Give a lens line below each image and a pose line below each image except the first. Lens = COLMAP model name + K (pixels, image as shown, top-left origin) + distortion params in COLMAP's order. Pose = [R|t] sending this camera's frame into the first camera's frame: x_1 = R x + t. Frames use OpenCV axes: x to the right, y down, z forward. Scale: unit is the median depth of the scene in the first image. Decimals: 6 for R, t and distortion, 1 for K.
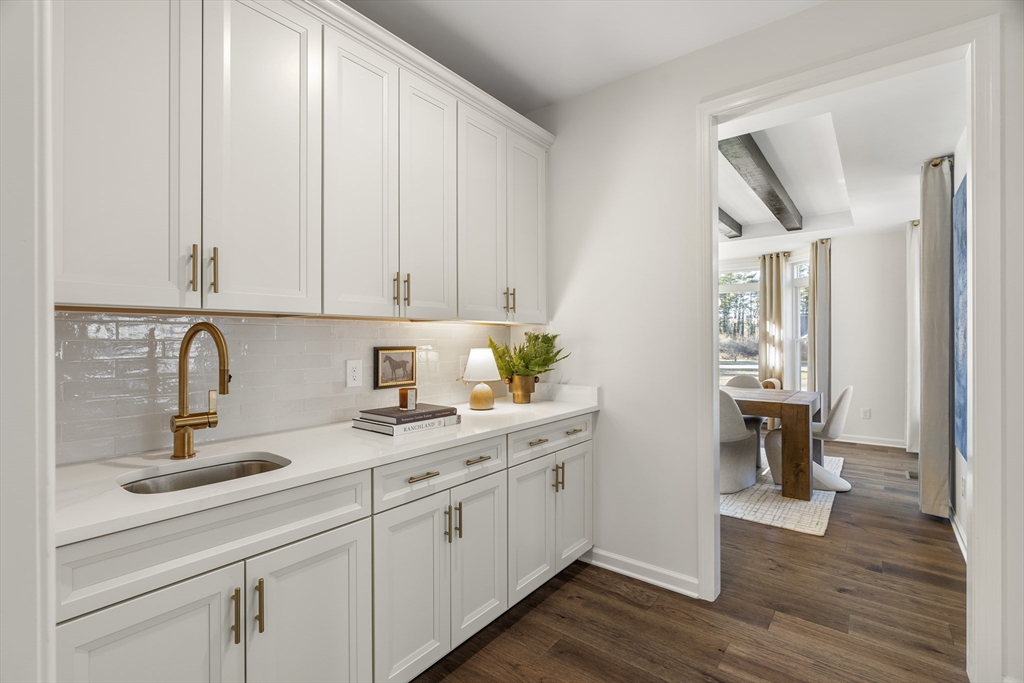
lens RADIAL K [[443.4, 0, 469.5], [0, 443.4, 345.6], [0, 0, 1]] dist [0.004383, 0.000206]
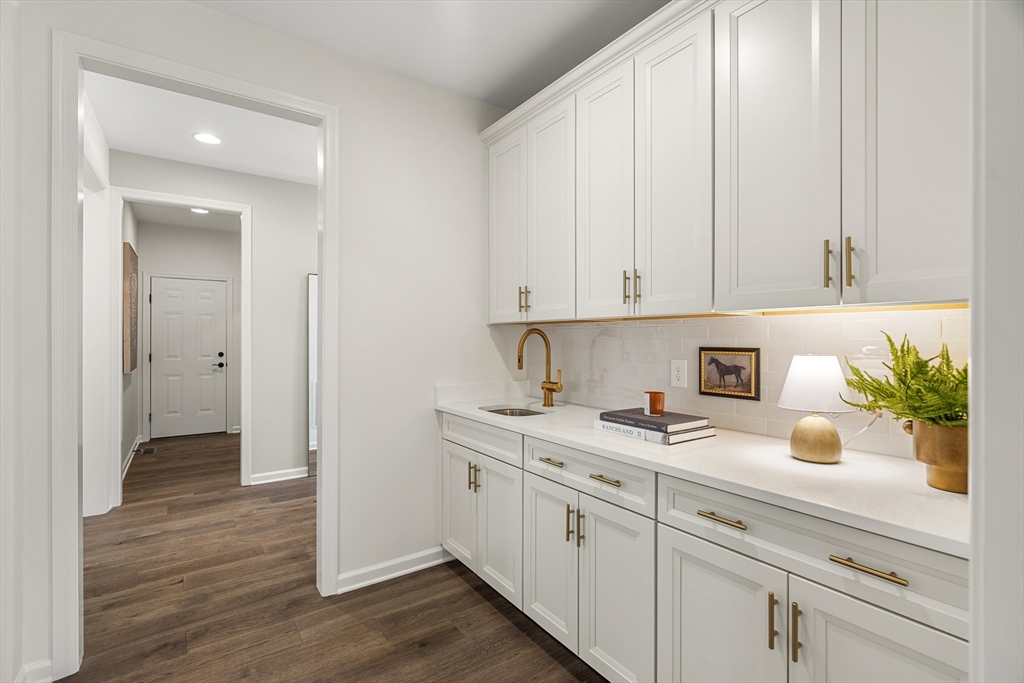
lens RADIAL K [[471.3, 0, 513.4], [0, 471.3, 338.7], [0, 0, 1]] dist [-0.002488, 0.000116]
pose [[-0.217565, 0.000992, -0.976045, 0.903013], [-0.010781, 0.999936, 0.003420, -0.013767], [0.975986, 0.011266, -0.217540, 0.976999]]
